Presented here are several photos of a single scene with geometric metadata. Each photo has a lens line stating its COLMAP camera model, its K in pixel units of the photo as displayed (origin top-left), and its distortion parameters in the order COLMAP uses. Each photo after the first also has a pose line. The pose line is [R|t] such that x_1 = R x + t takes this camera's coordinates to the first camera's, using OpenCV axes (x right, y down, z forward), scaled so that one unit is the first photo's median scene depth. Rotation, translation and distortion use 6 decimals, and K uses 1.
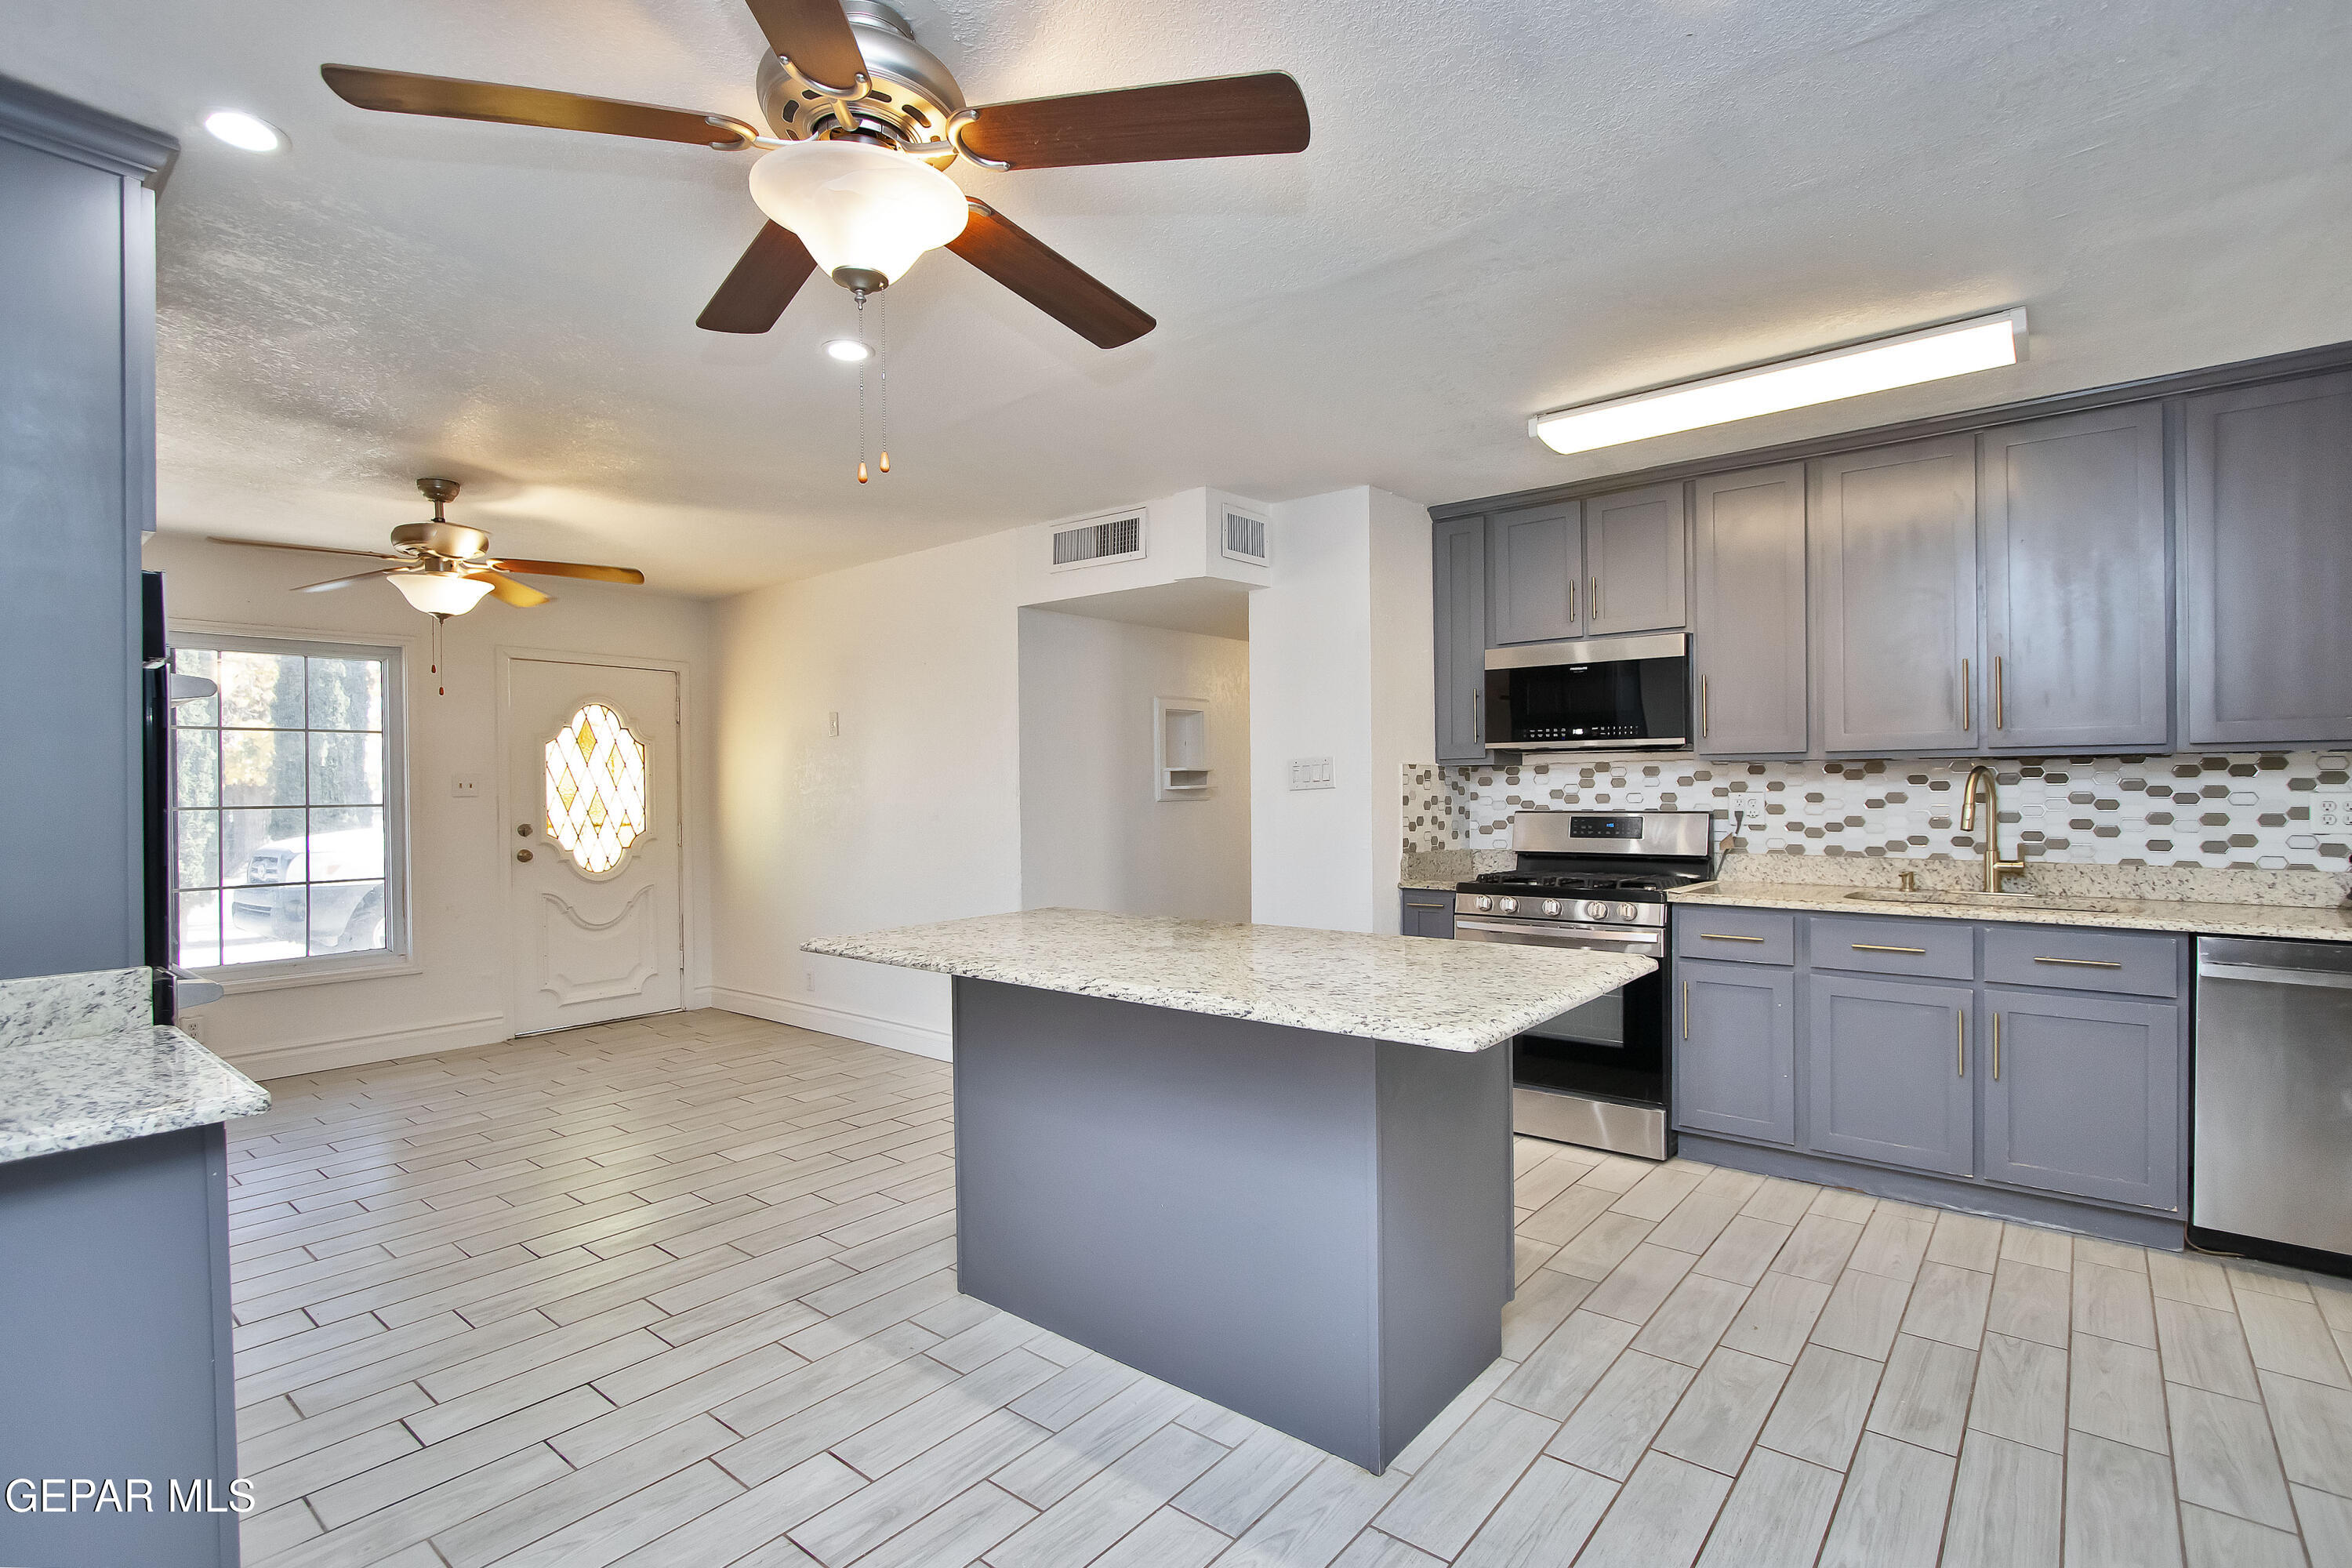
lens RADIAL K [[1111.7, 0, 1177.6], [0, 1111.7, 789.6], [0, 0, 1]] dist [-0.011967, 0.001772]
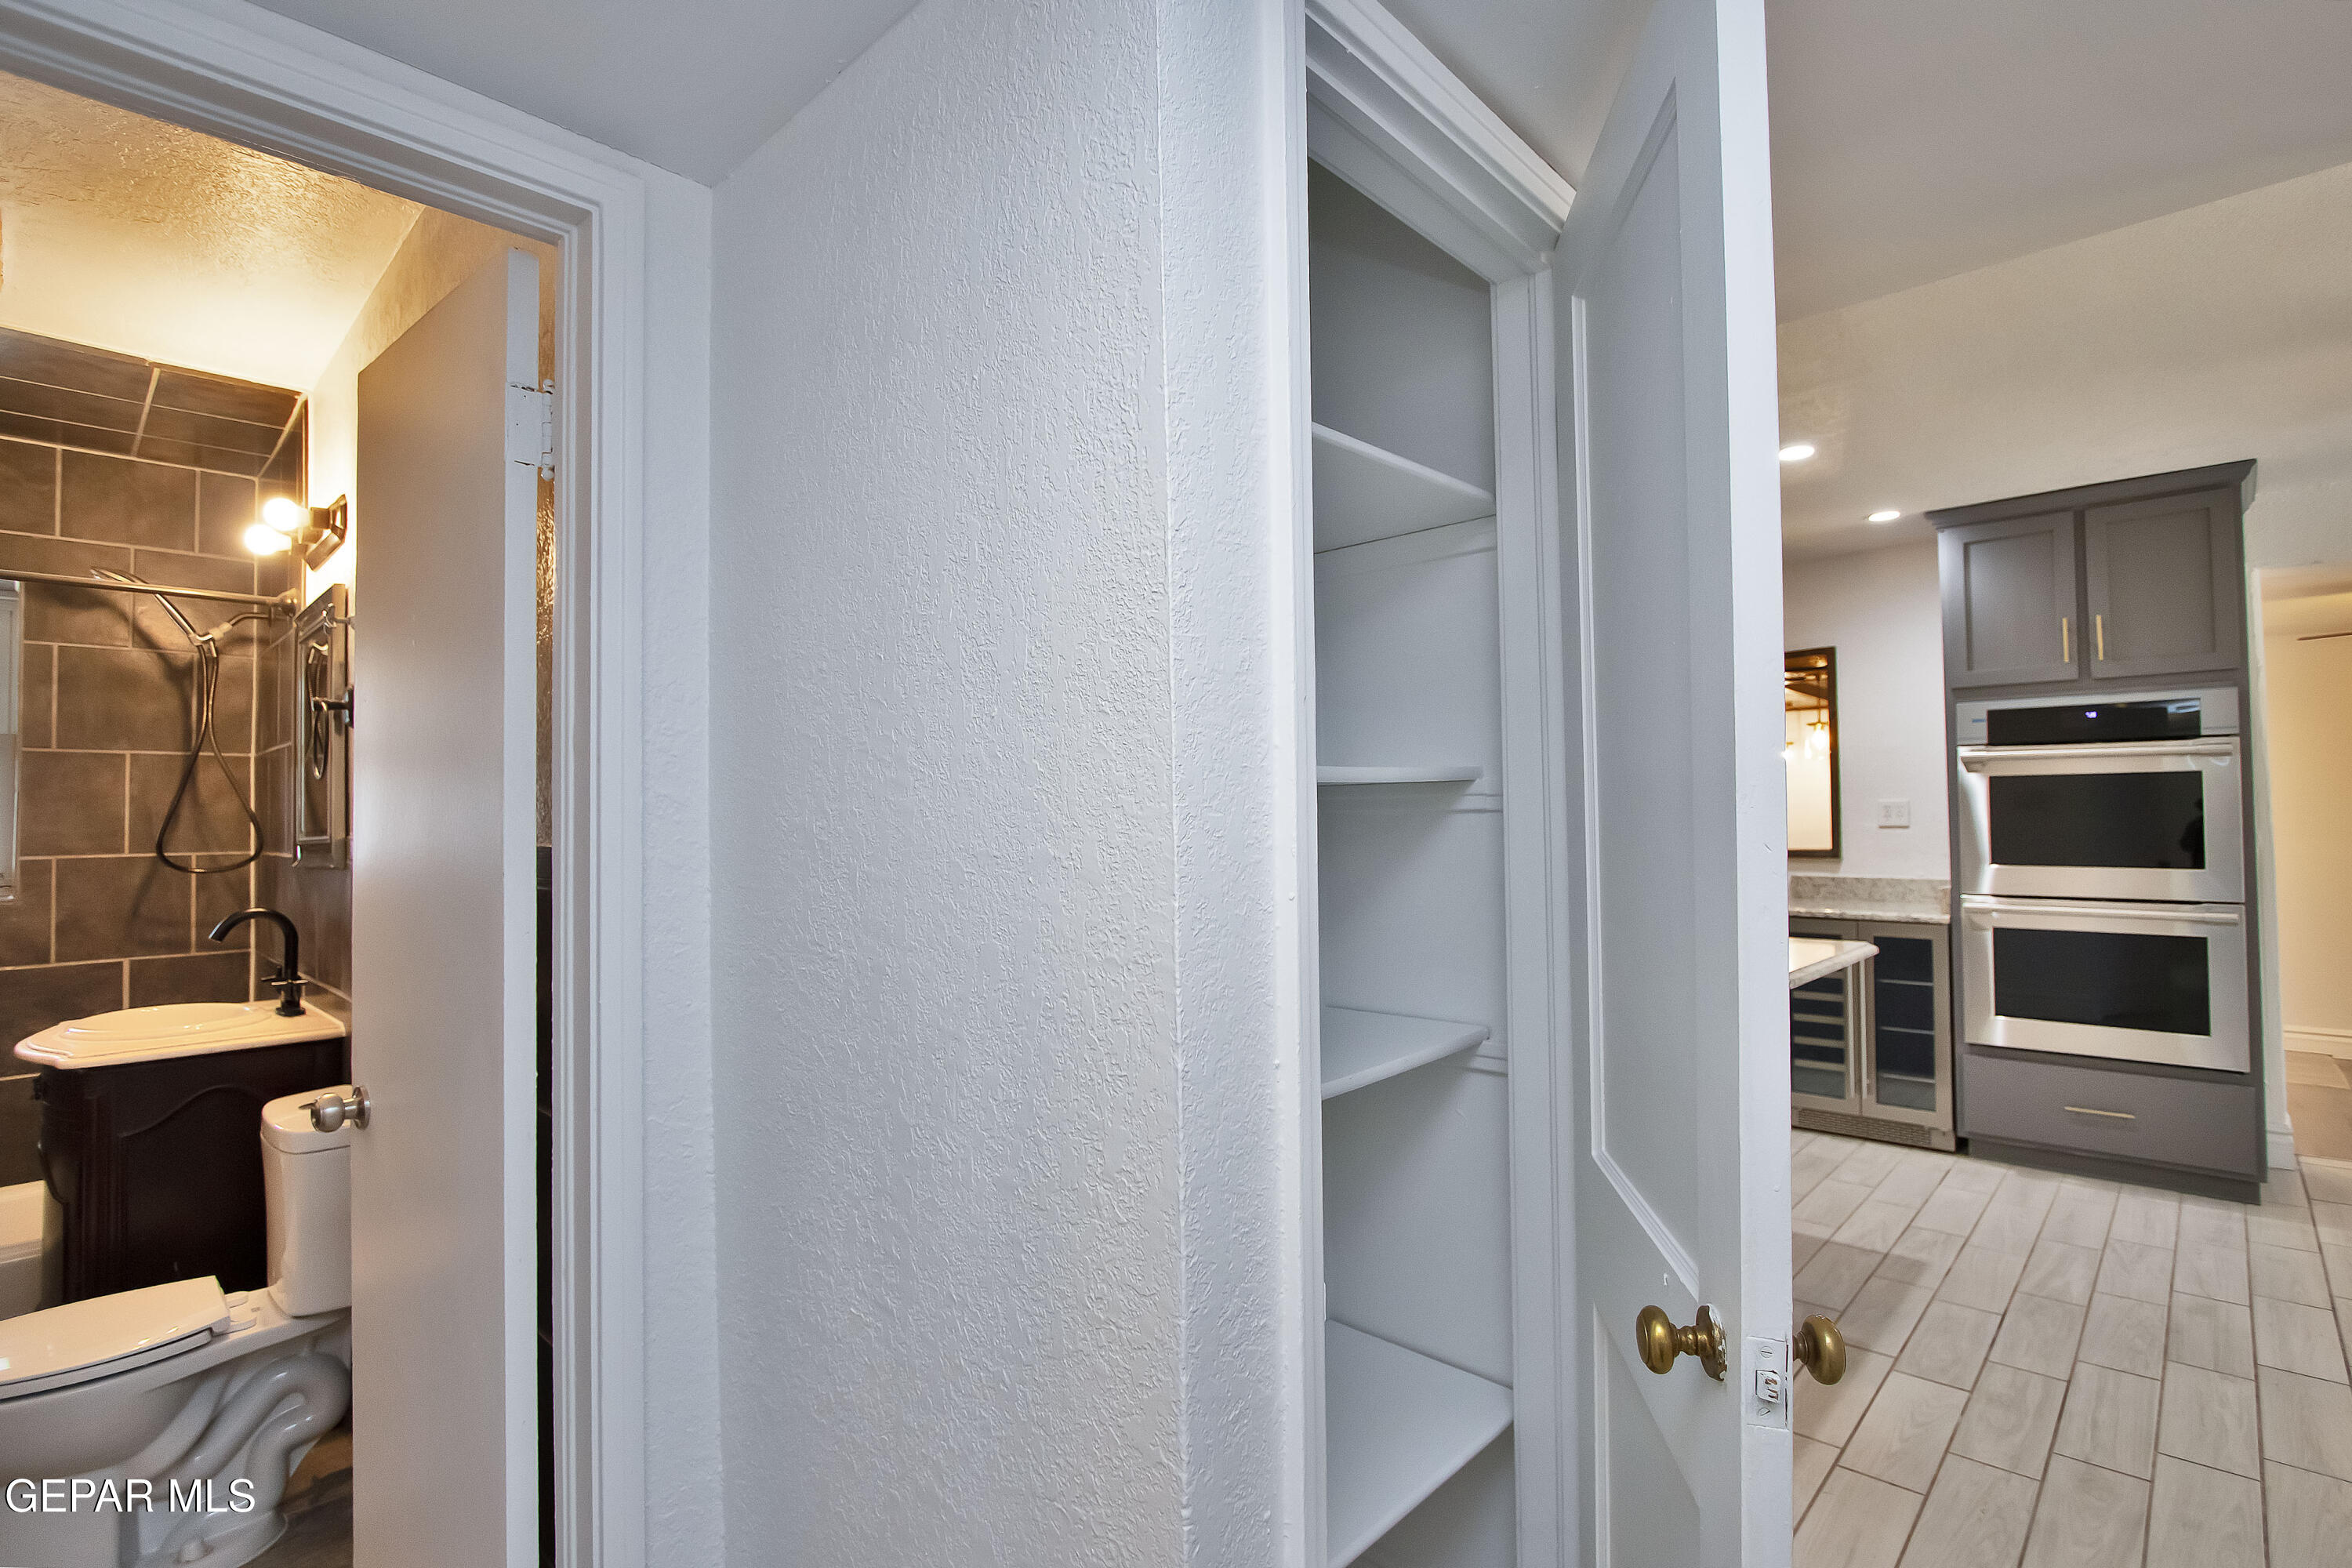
lens RADIAL K [[1111.7, 0, 1177.6], [0, 1111.7, 789.6], [0, 0, 1]] dist [-0.011967, 0.001772]
pose [[-0.997422, 0.026767, 0.066581, 0.251936], [0.025423, 0.999457, -0.020956, -0.015583], [-0.067105, -0.019209, -0.997561, 1.836835]]
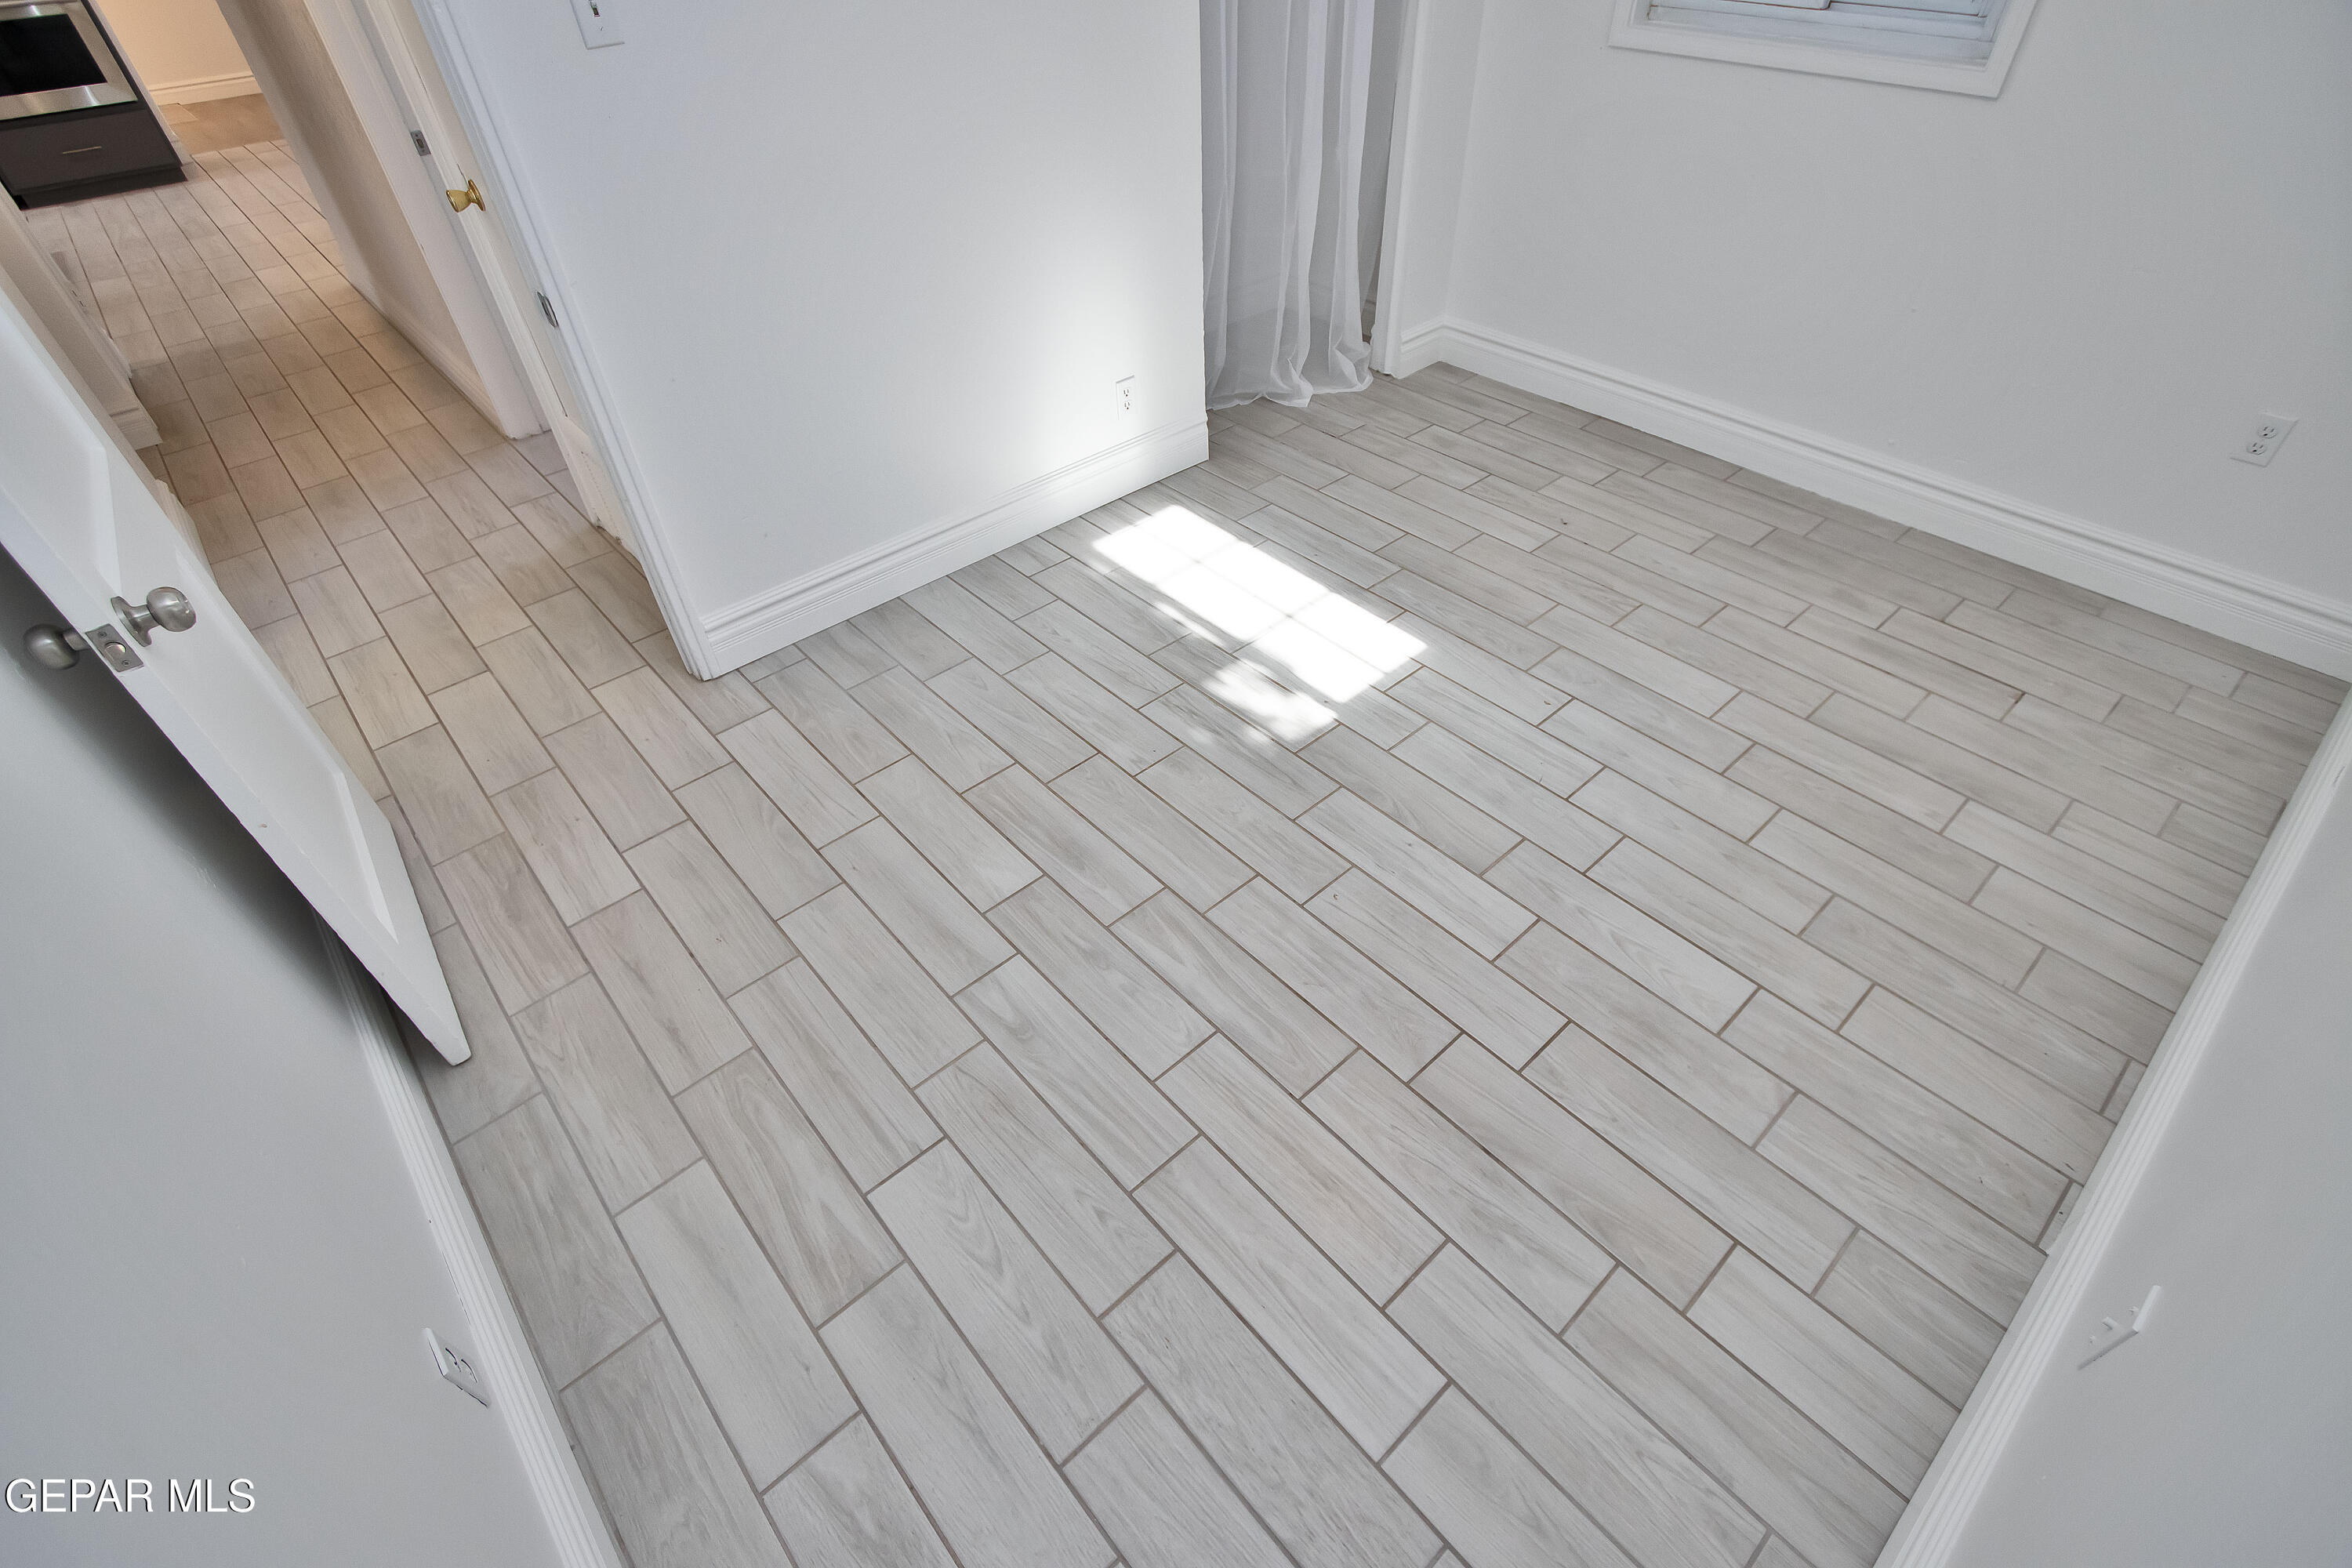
lens RADIAL K [[1084.8, 0, 1173.4], [0, 1084.8, 788.9], [0, 0, 1]] dist [-0.015045, 0.001911]
pose [[-0.153794, 0.691540, -0.705776, 1.113649], [0.026990, 0.716947, 0.696605, -0.119977], [0.987734, 0.088084, -0.128927, 2.778339]]
